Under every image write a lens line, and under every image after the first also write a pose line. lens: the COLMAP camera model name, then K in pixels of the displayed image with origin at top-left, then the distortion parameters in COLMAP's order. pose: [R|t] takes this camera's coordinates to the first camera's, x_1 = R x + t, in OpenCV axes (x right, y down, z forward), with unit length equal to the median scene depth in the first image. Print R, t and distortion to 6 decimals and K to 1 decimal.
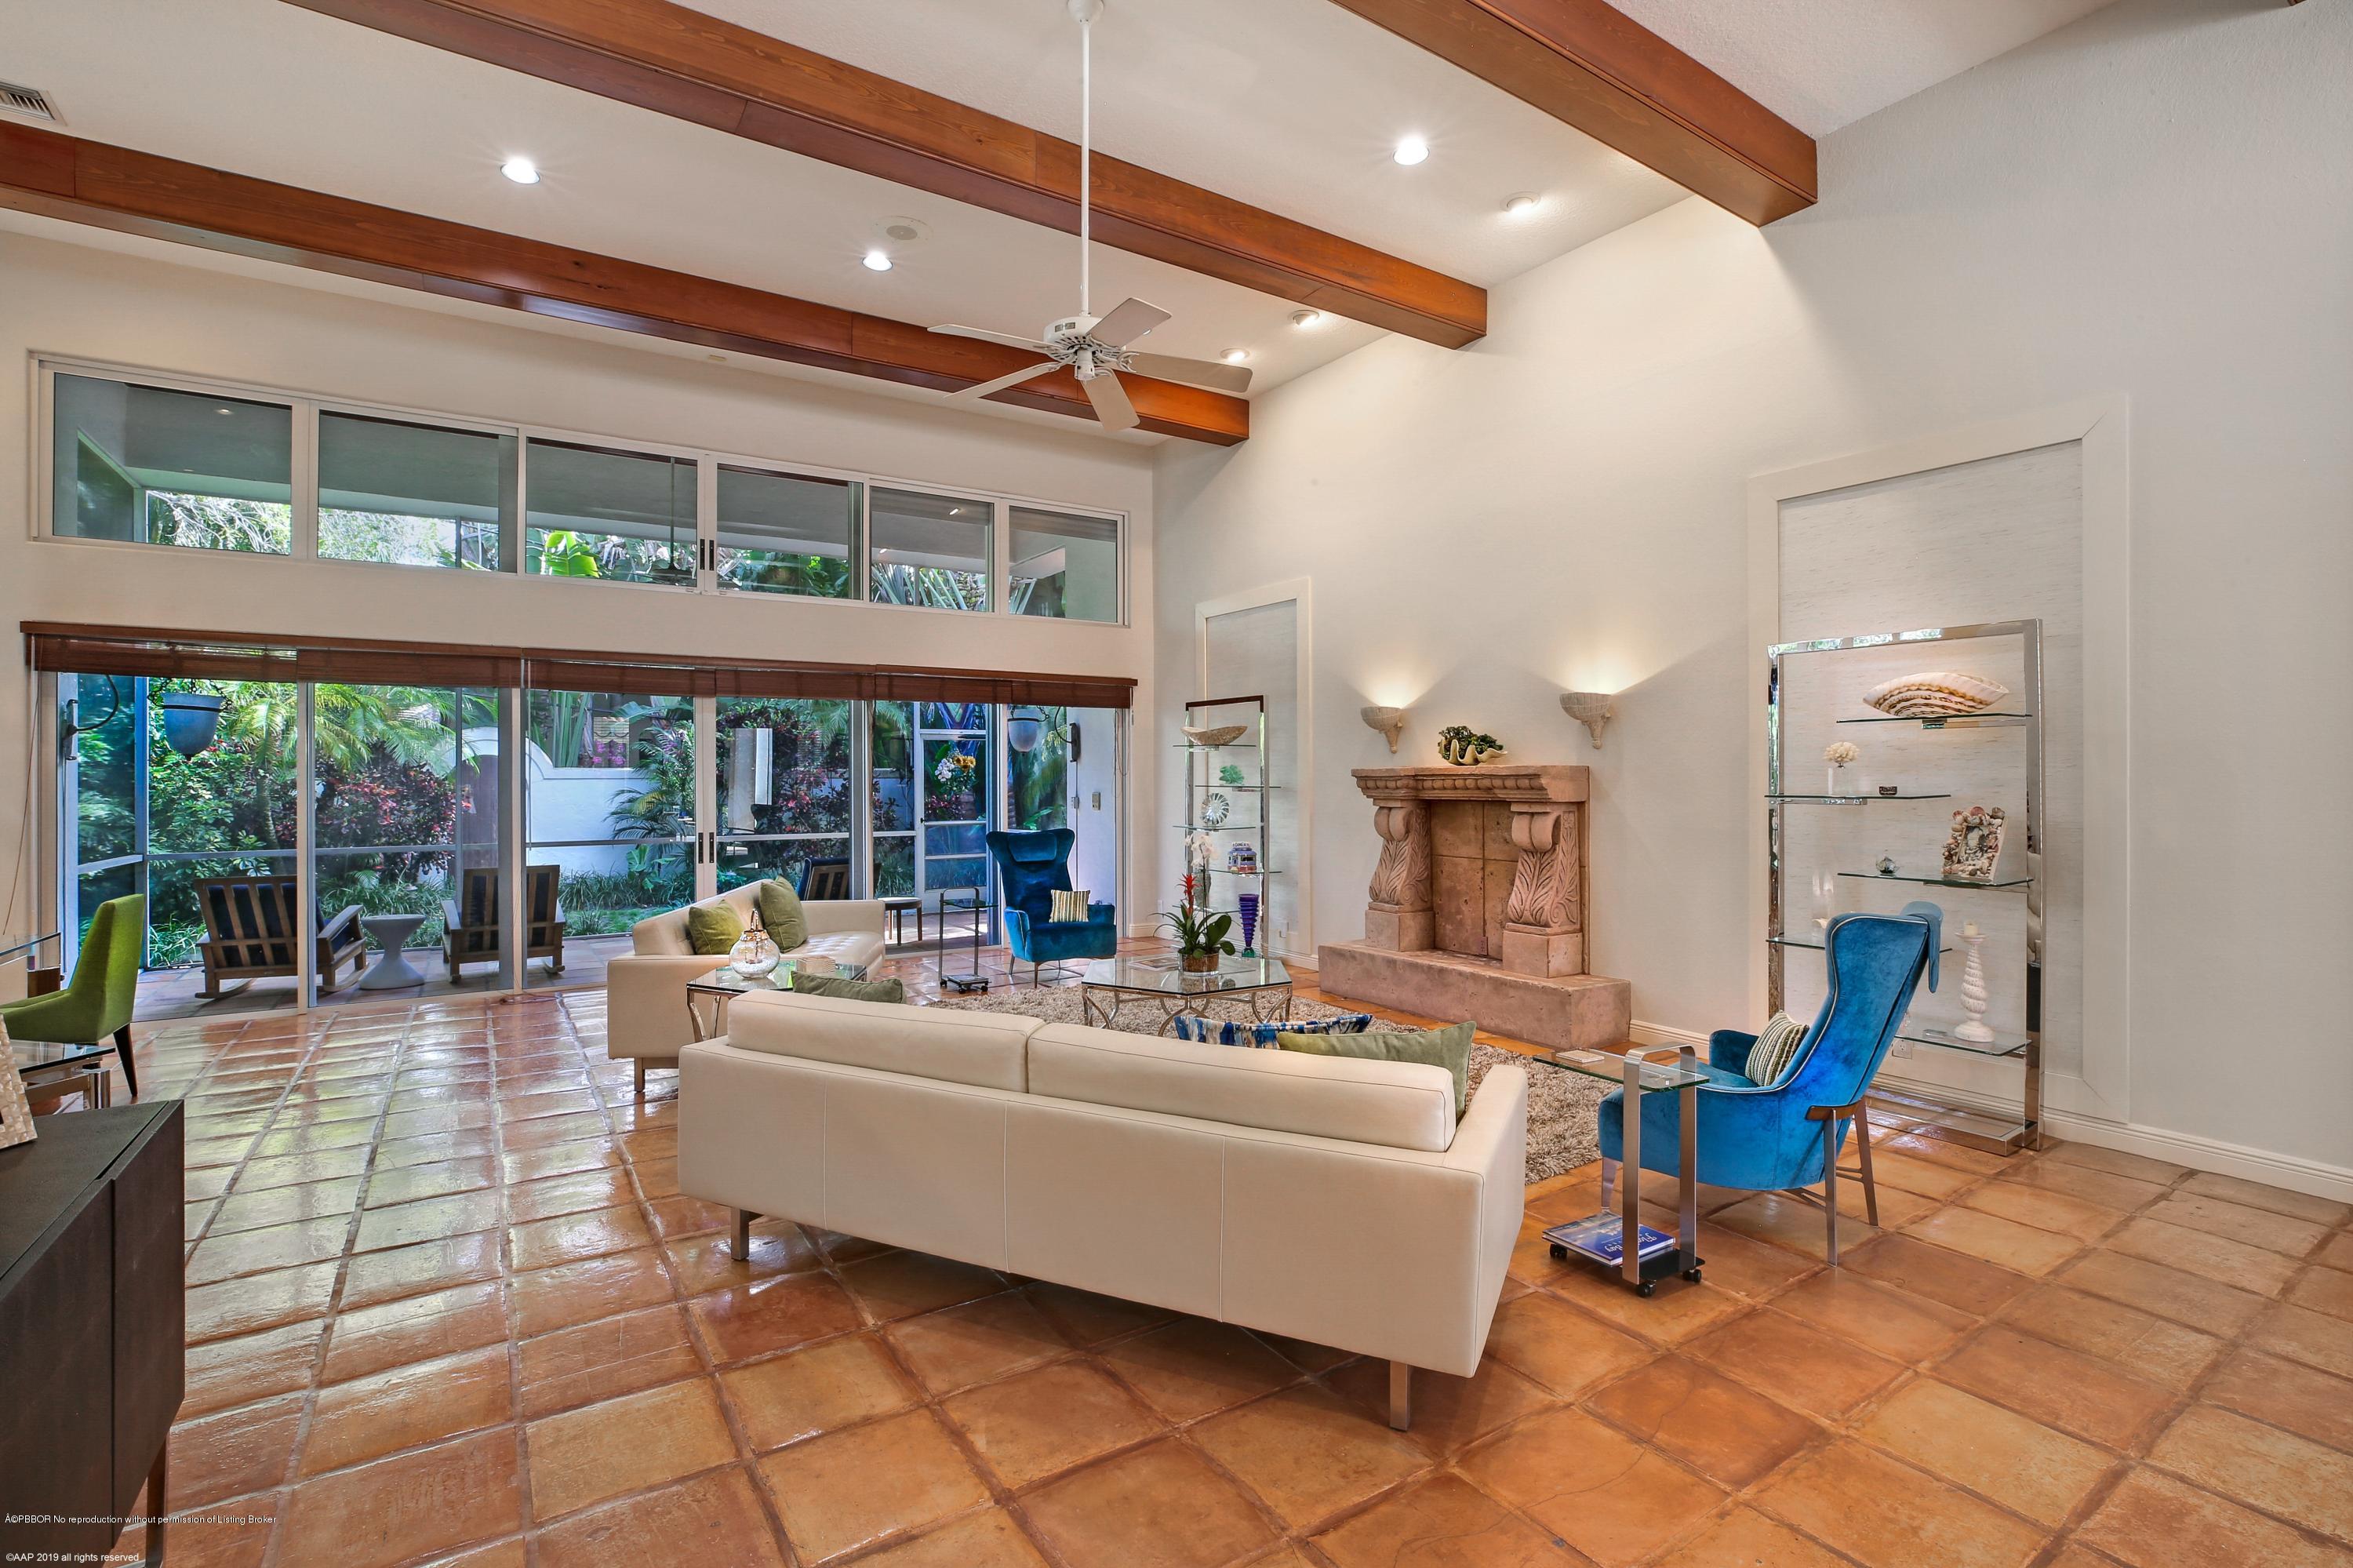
lens RADIAL K [[1086.5, 0, 1176.5], [0, 1086.5, 784.0], [0, 0, 1]] dist [-0.018520, 0.000697]
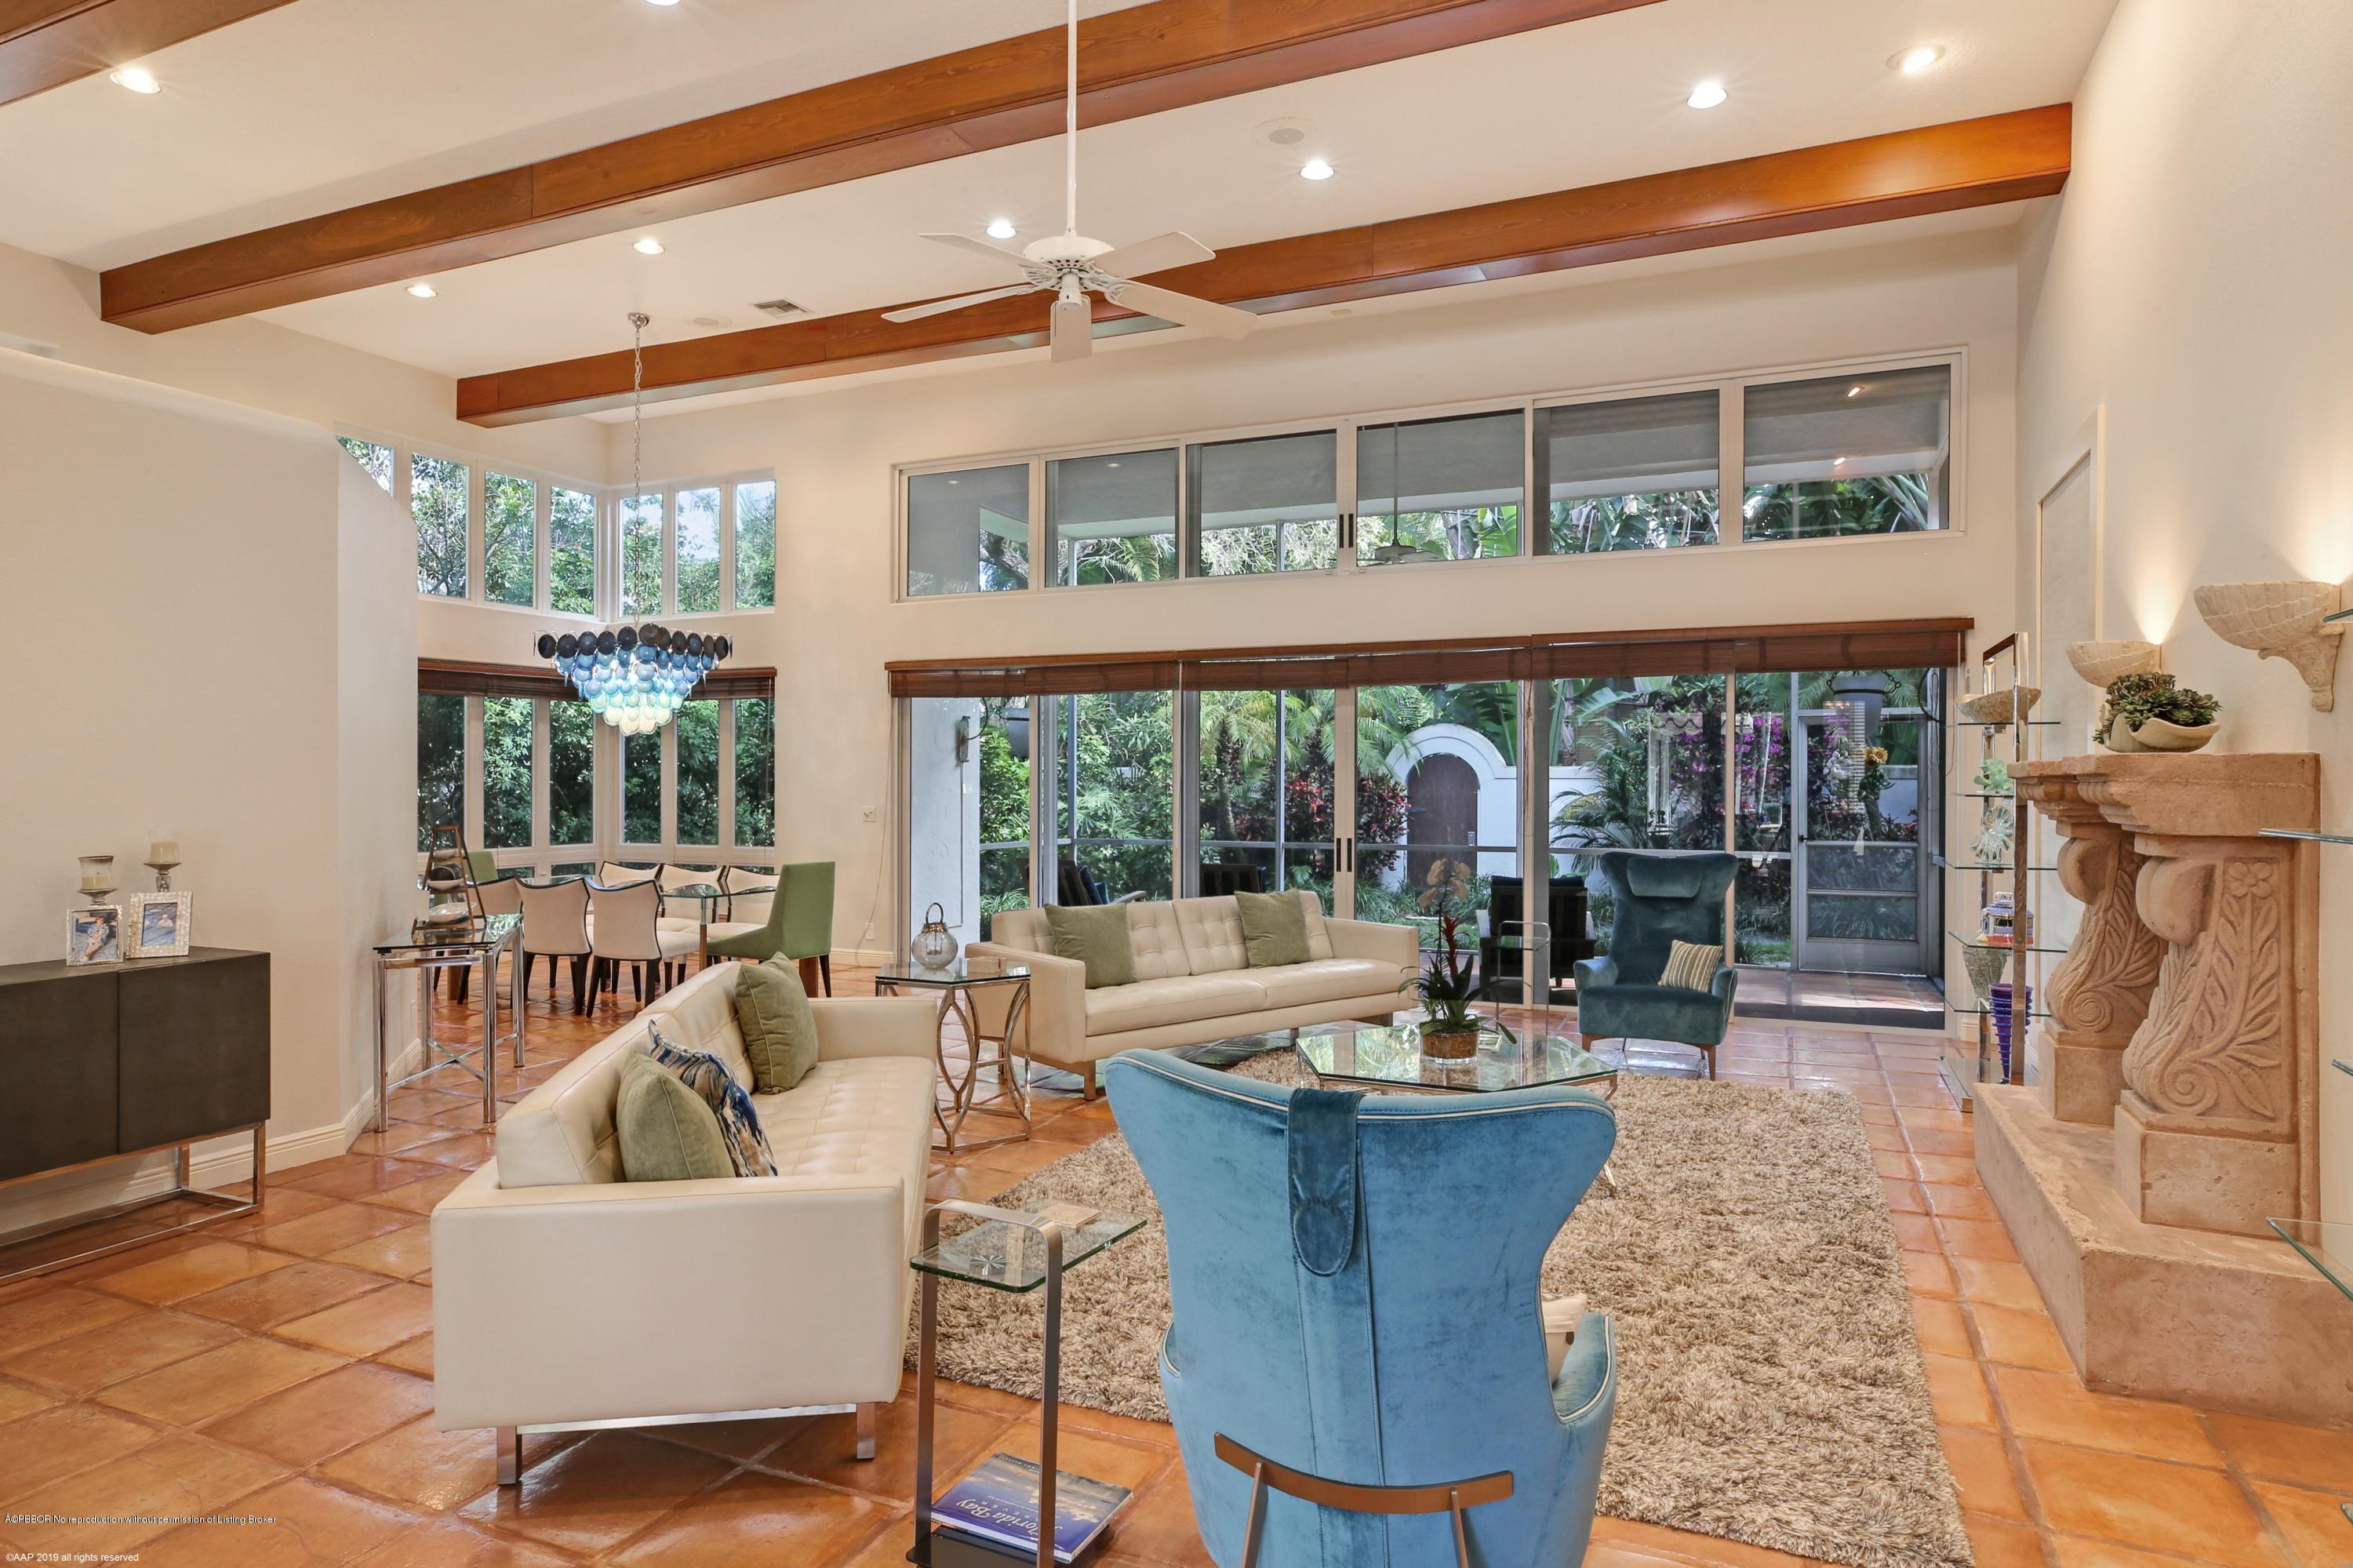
lens RADIAL K [[1375.3, 0, 1176.5], [0, 1375.3, 784.0], [0, 0, 1]] dist [-0.017508, -0.000071]
pose [[0.533064, 0.007339, -0.846043, 0.472764], [-0.010445, 0.999943, 0.002093, -0.001346], [0.846010, 0.007721, 0.533111, 0.272876]]
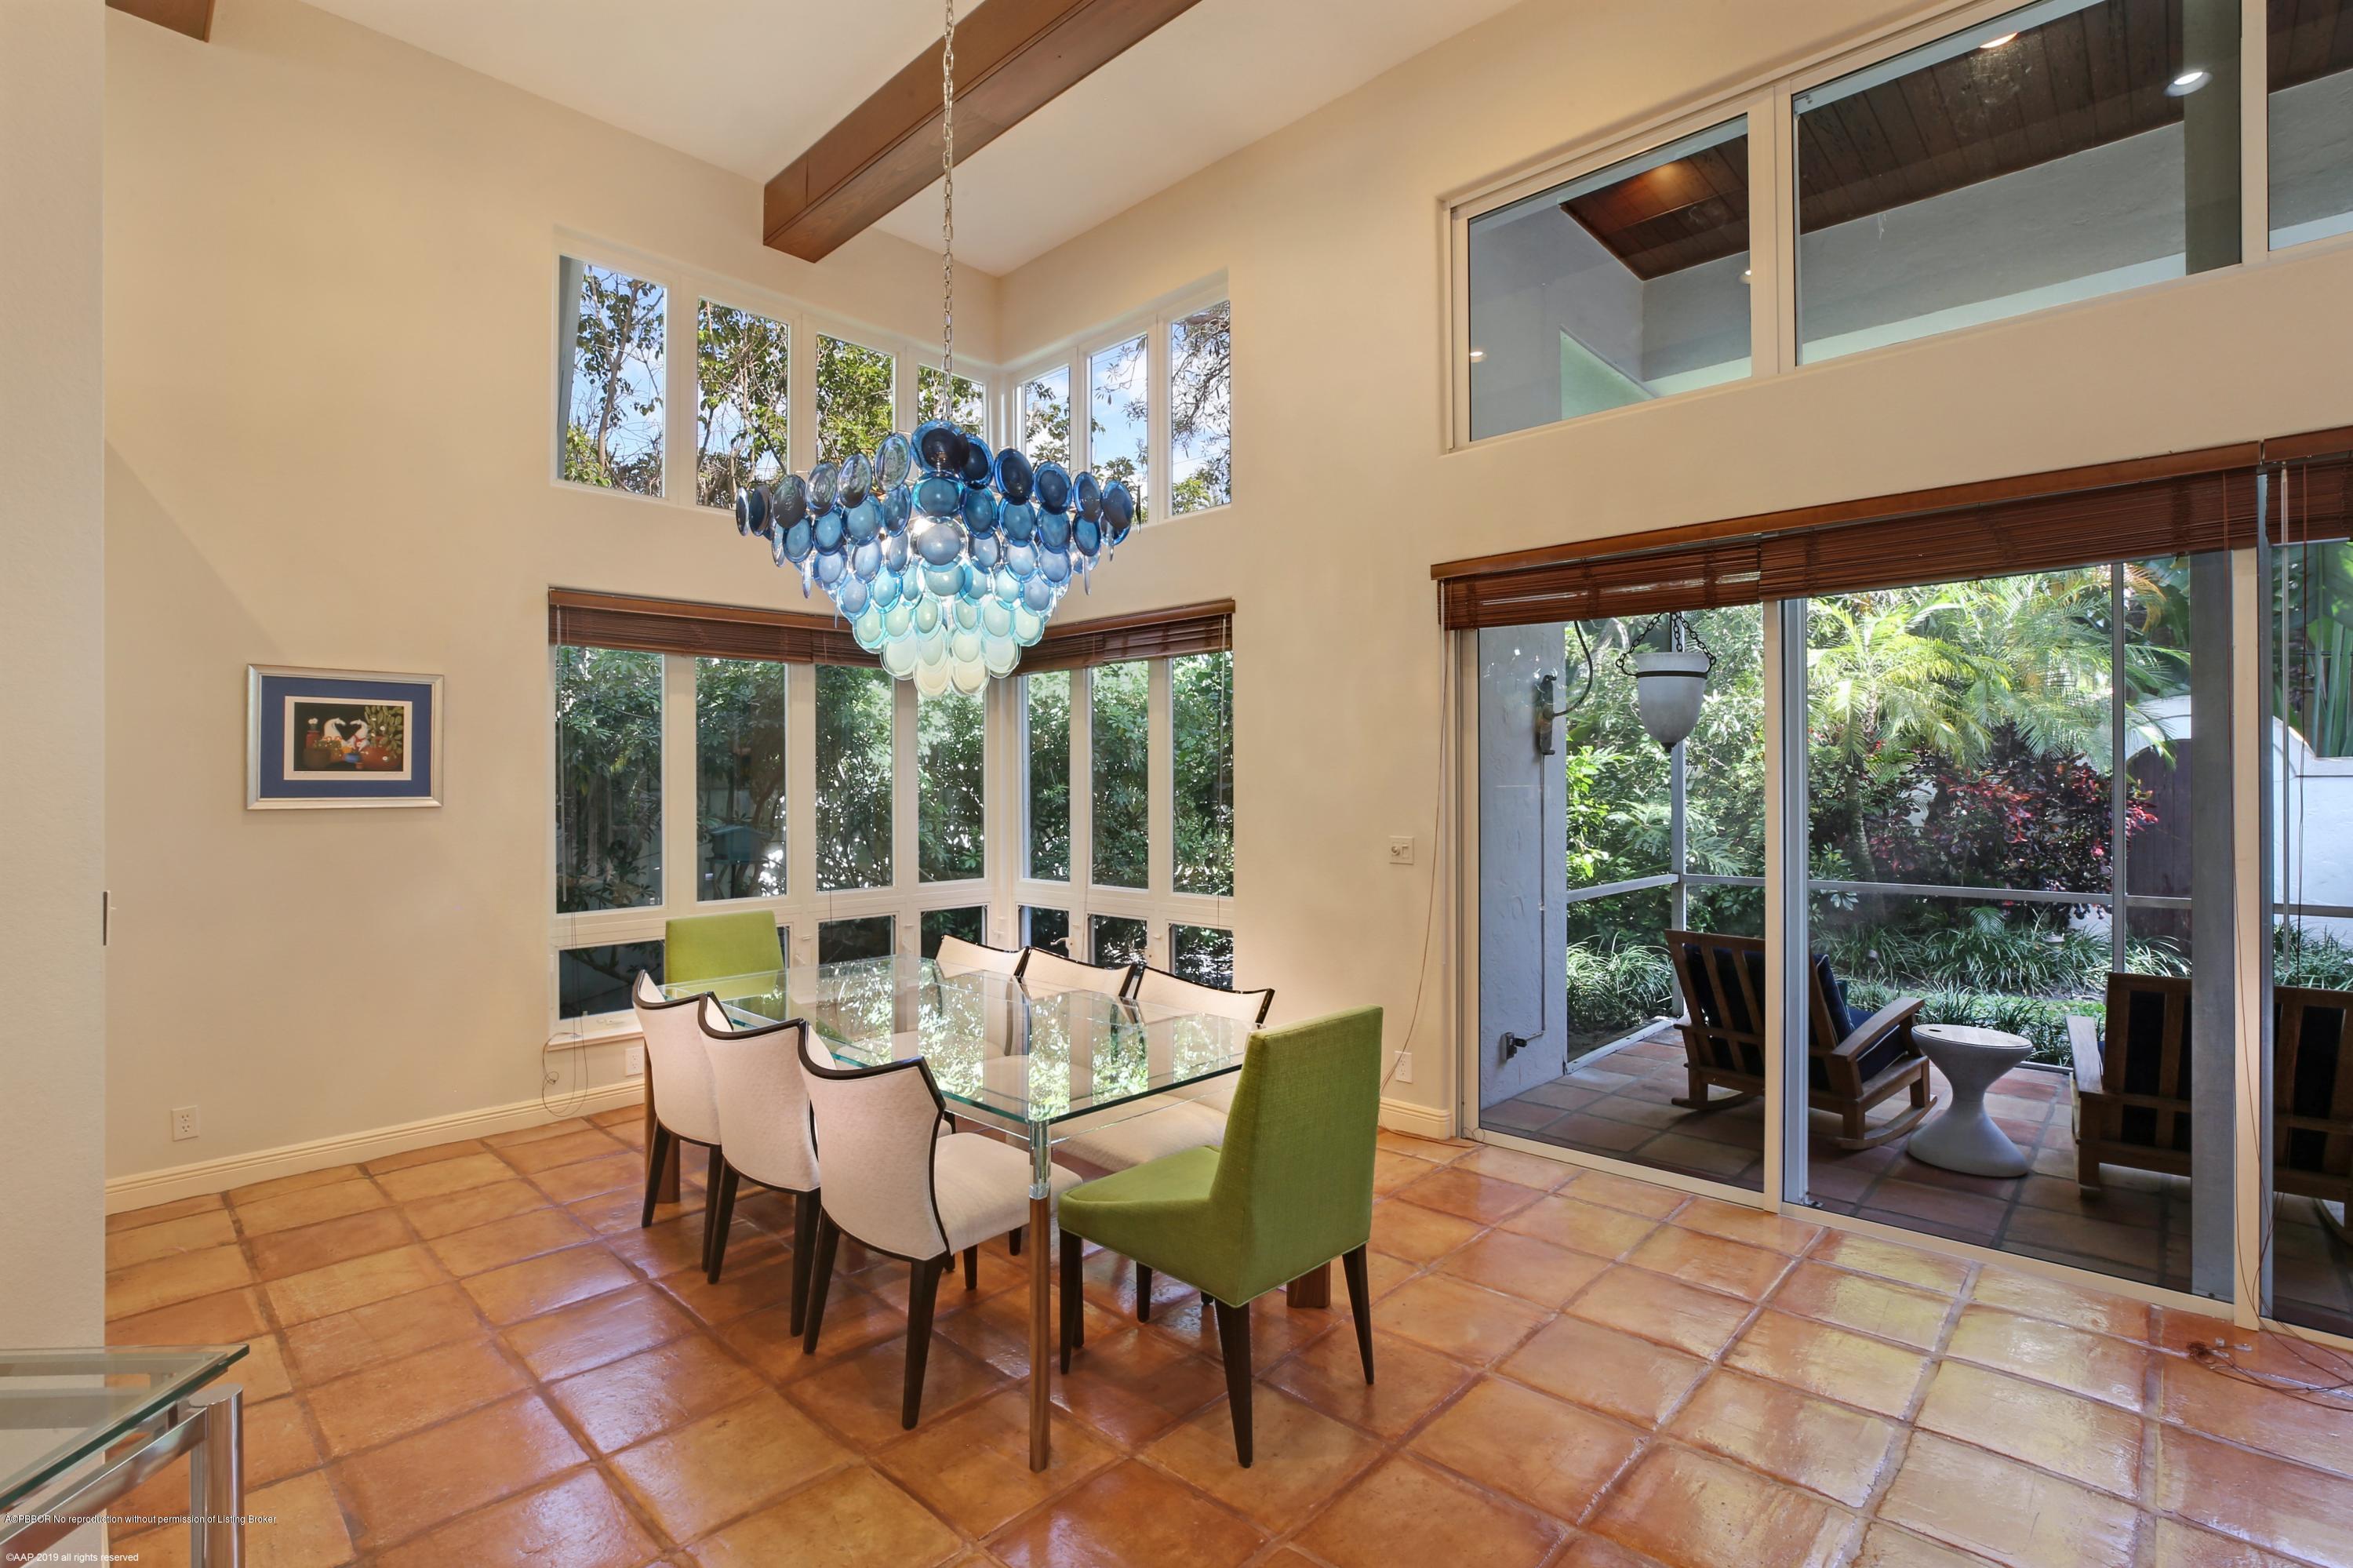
lens RADIAL K [[1065.1, 0, 1169.8], [0, 1065.1, 773.1], [0, 0, 1]] dist [-0.051887, 0.012727]
pose [[0.213899, -0.003700, -0.976849, -0.308000], [-0.004087, 0.999981, -0.004683, -0.003318], [0.976847, 0.004994, 0.213880, 0.497418]]
